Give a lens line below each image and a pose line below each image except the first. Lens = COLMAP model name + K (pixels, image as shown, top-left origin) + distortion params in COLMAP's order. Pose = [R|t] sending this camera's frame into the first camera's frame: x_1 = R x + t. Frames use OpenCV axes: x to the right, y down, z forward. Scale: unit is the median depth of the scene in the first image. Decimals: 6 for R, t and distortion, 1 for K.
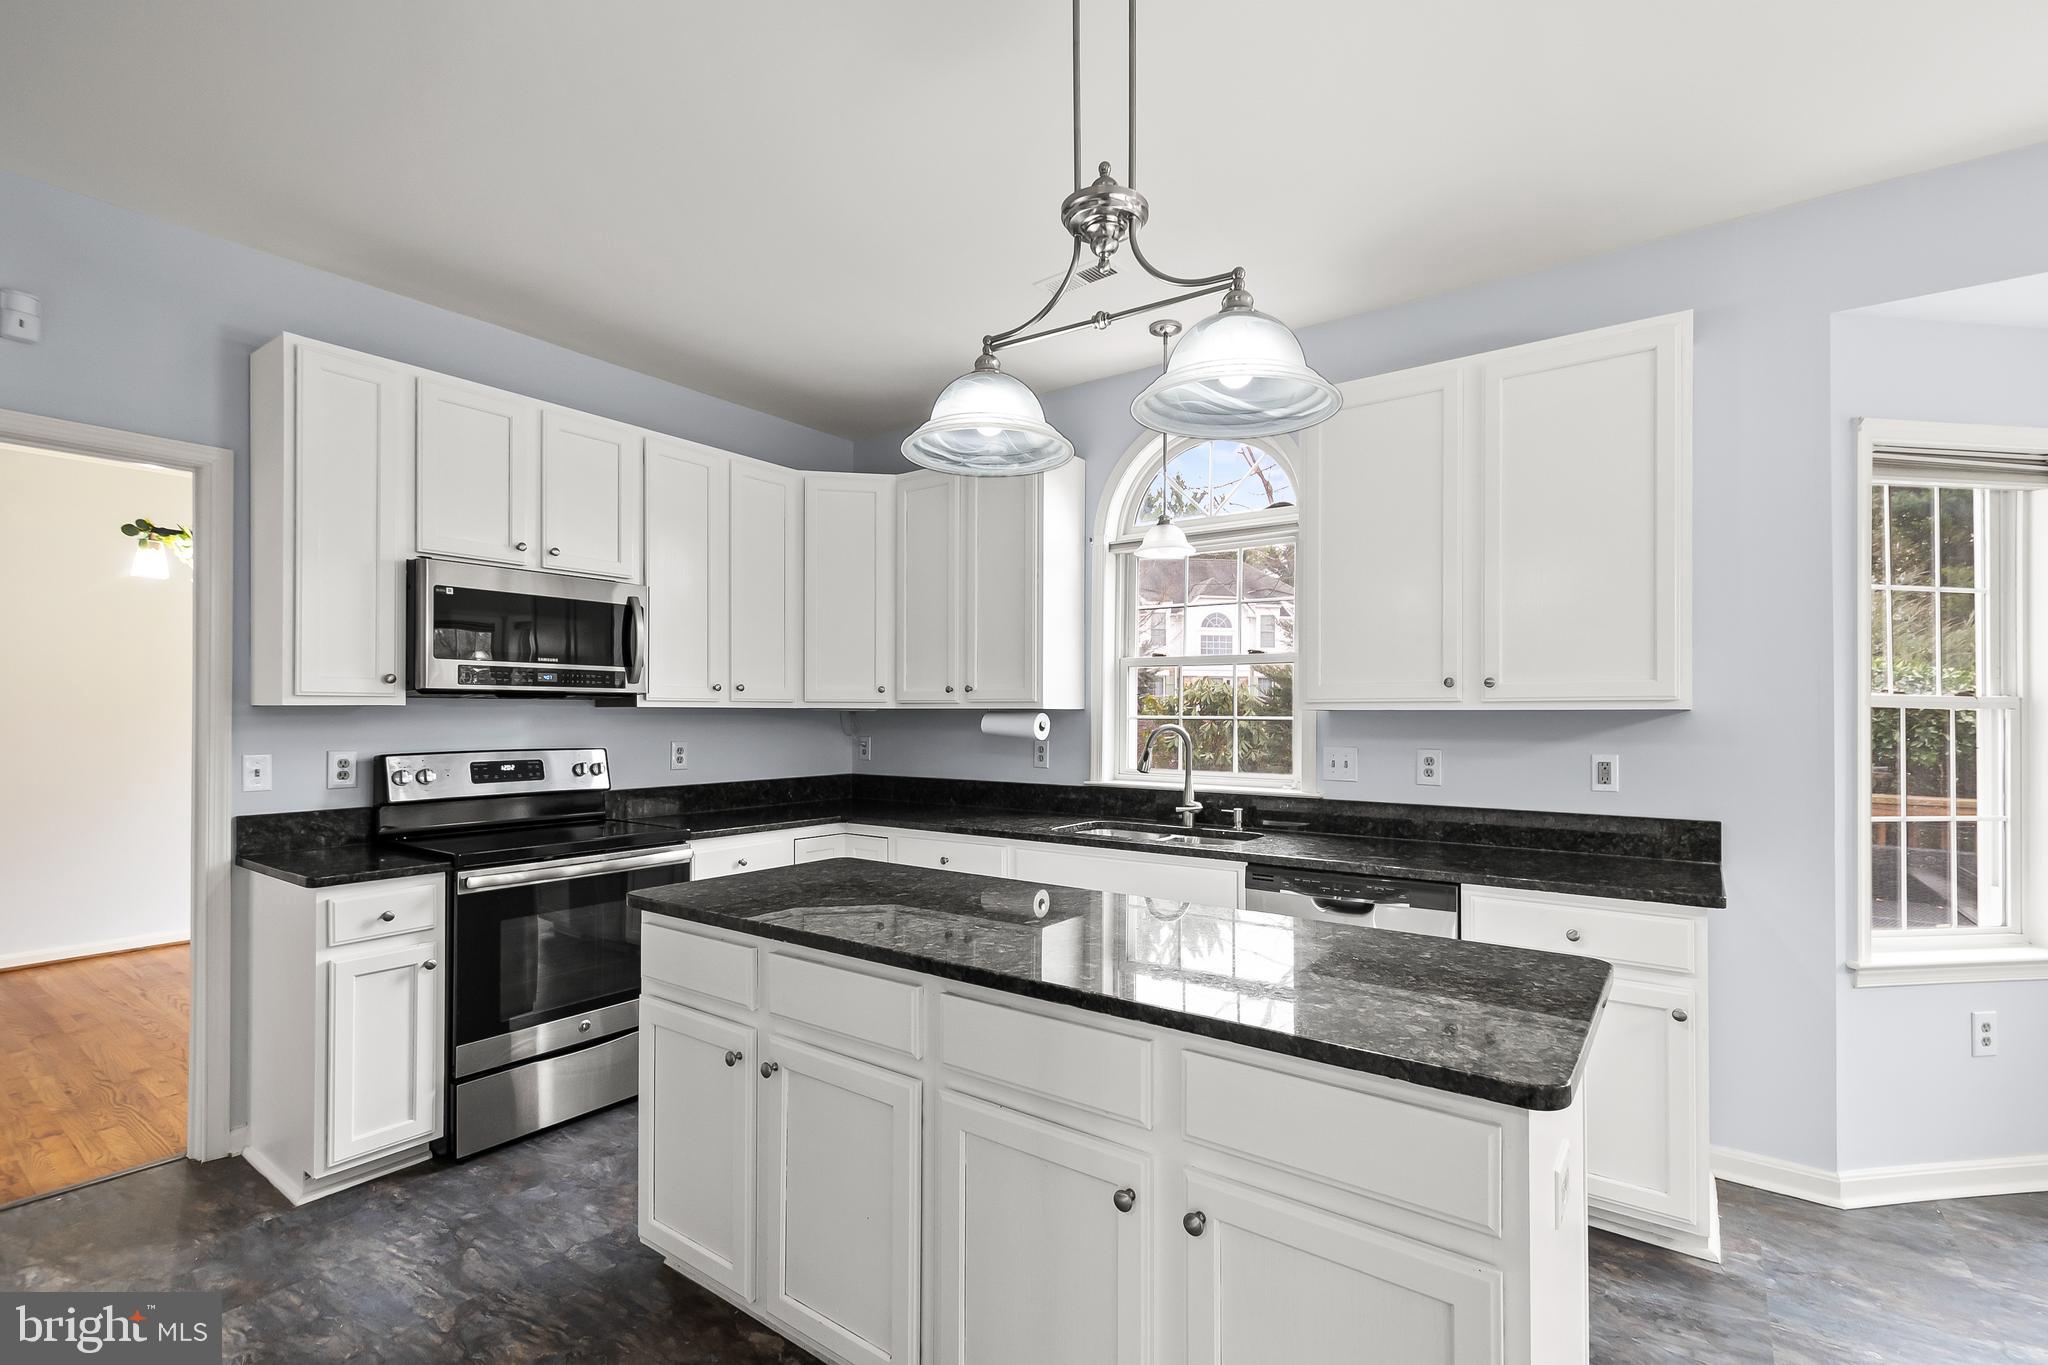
lens RADIAL K [[913.1, 0, 1028.7], [0, 913.1, 706.2], [0, 0, 1]] dist [0.015370, -0.001893]
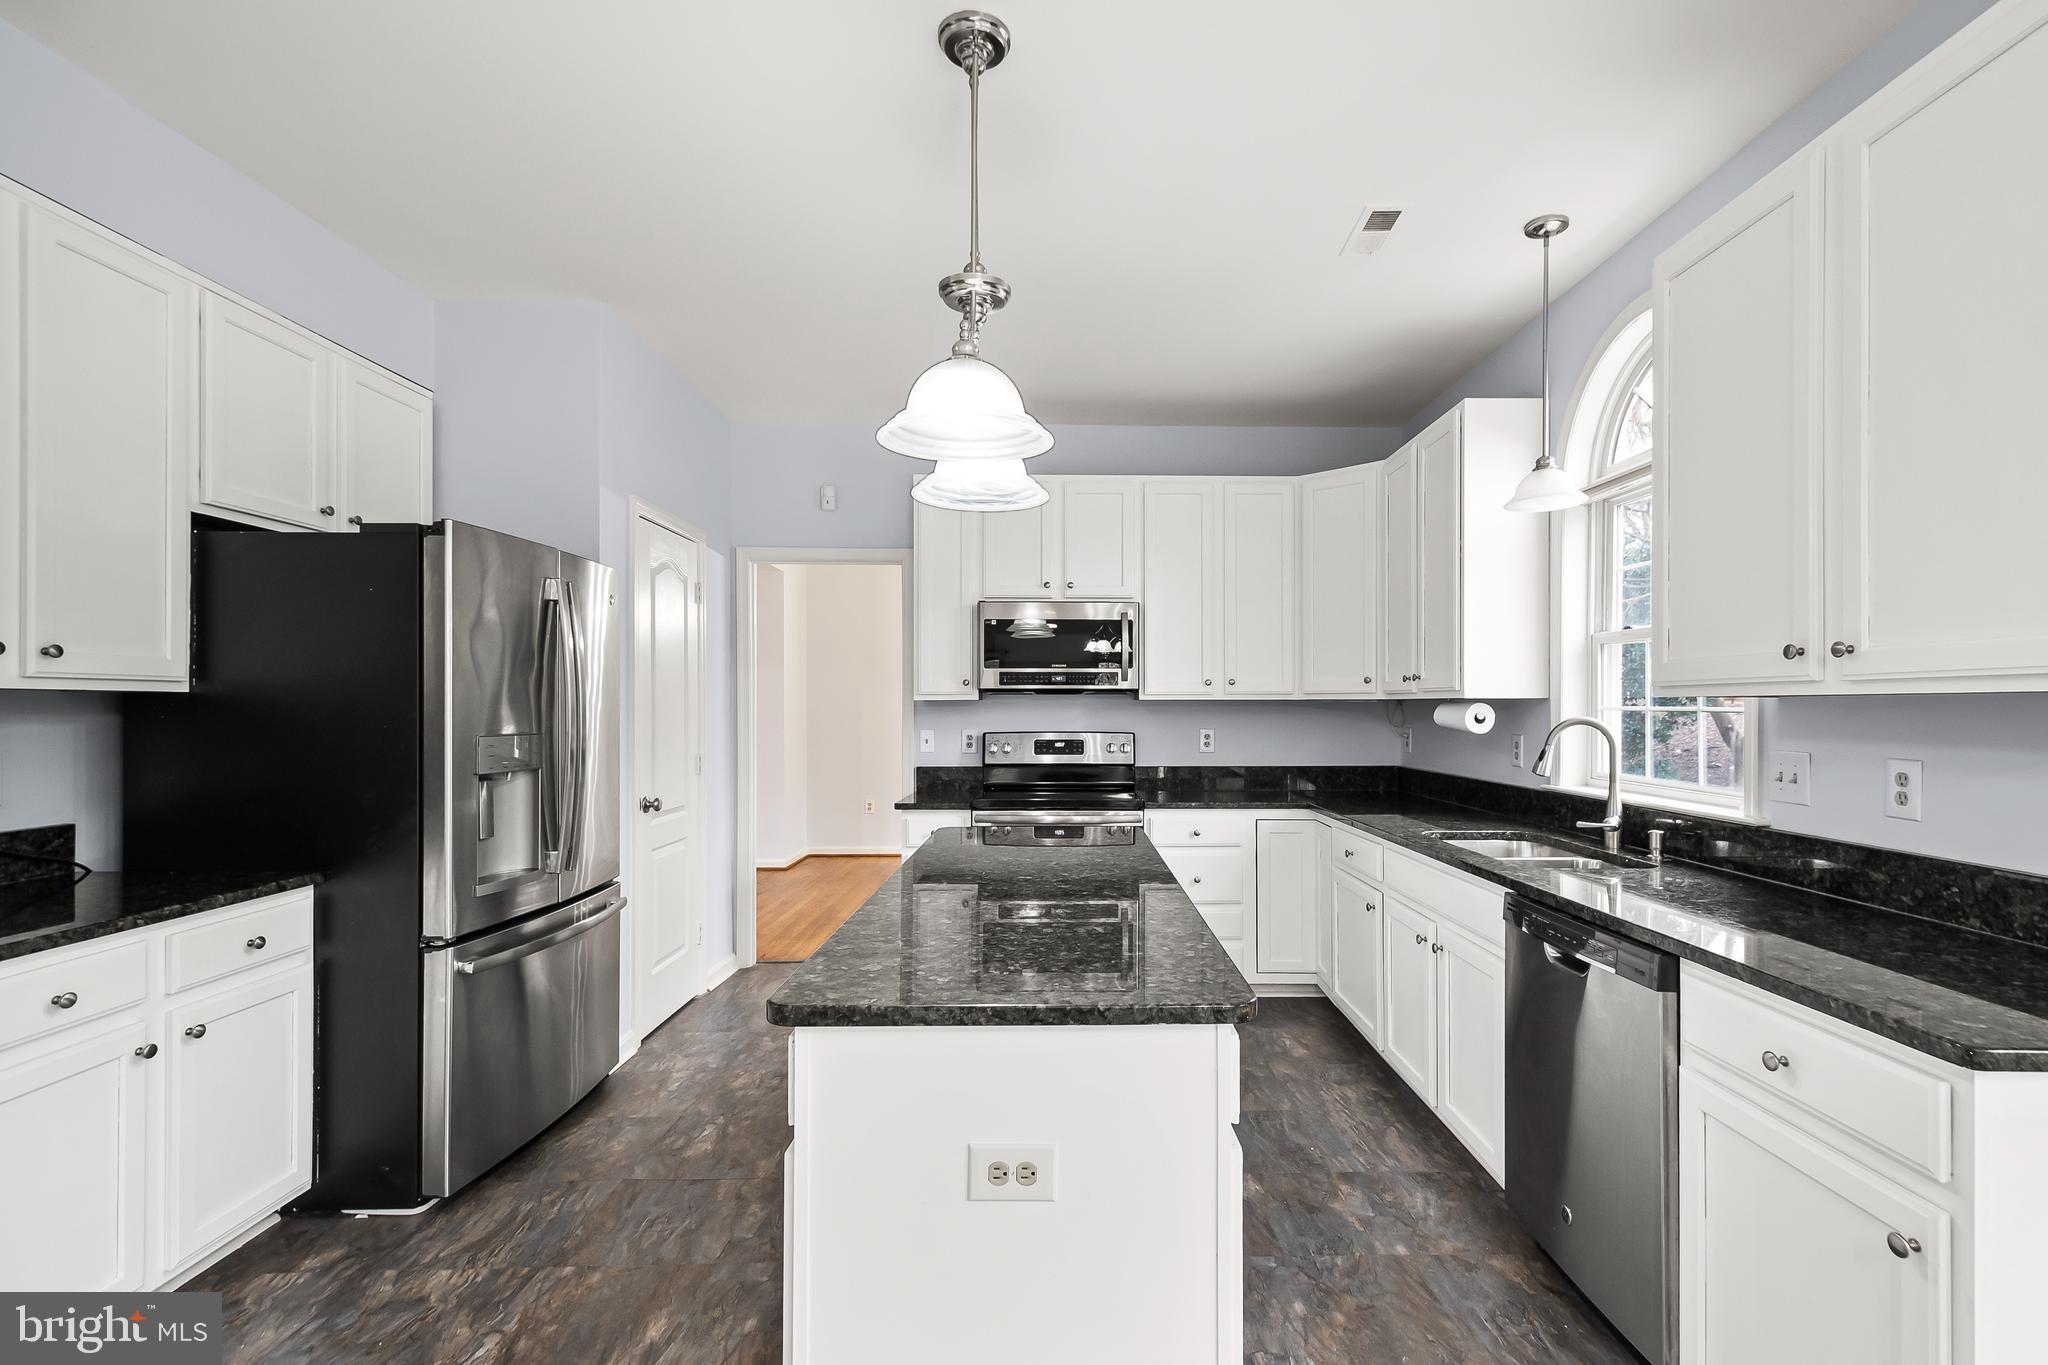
lens RADIAL K [[913.1, 0, 1099.5], [0, 913.1, 700.6], [0, 0, 1]] dist [0.015370, -0.001893]
pose [[0.622470, -0.007091, -0.782611, 0.547723], [0.008381, 0.999962, -0.002394, 0.004620], [0.782599, -0.005068, 0.622506, 0.189813]]
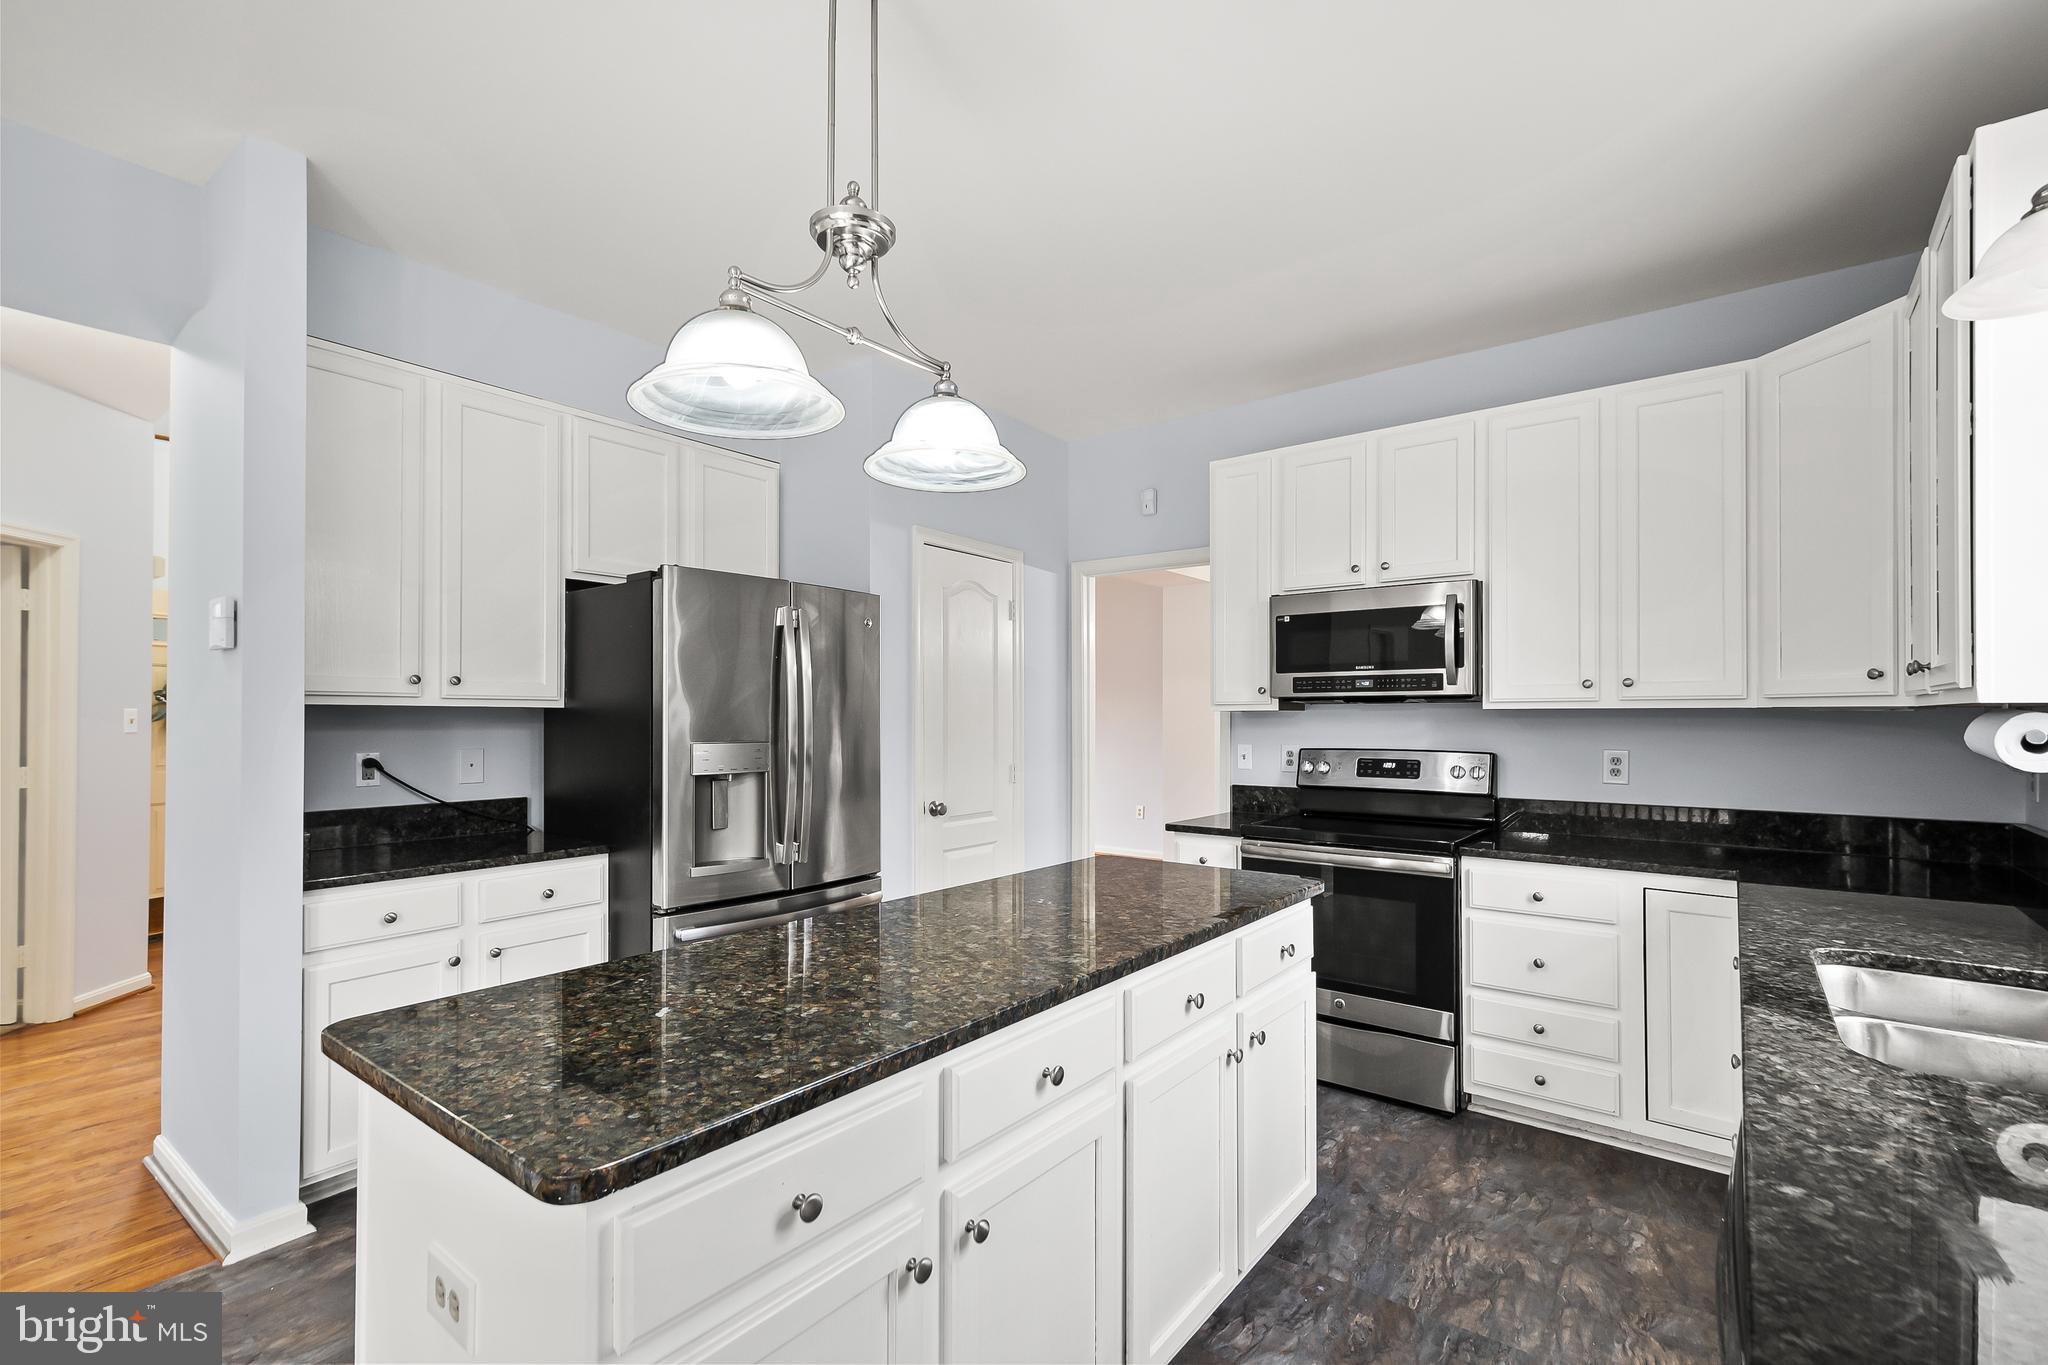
lens RADIAL K [[913.1, 0, 1052.3], [0, 913.1, 705.1], [0, 0, 1]] dist [0.015370, -0.001893]
pose [[-0.000325, -0.015196, -0.999884, 0.540399], [0.009151, 0.999843, -0.015198, 0.007292], [0.999958, -0.009155, -0.000185, 0.592756]]
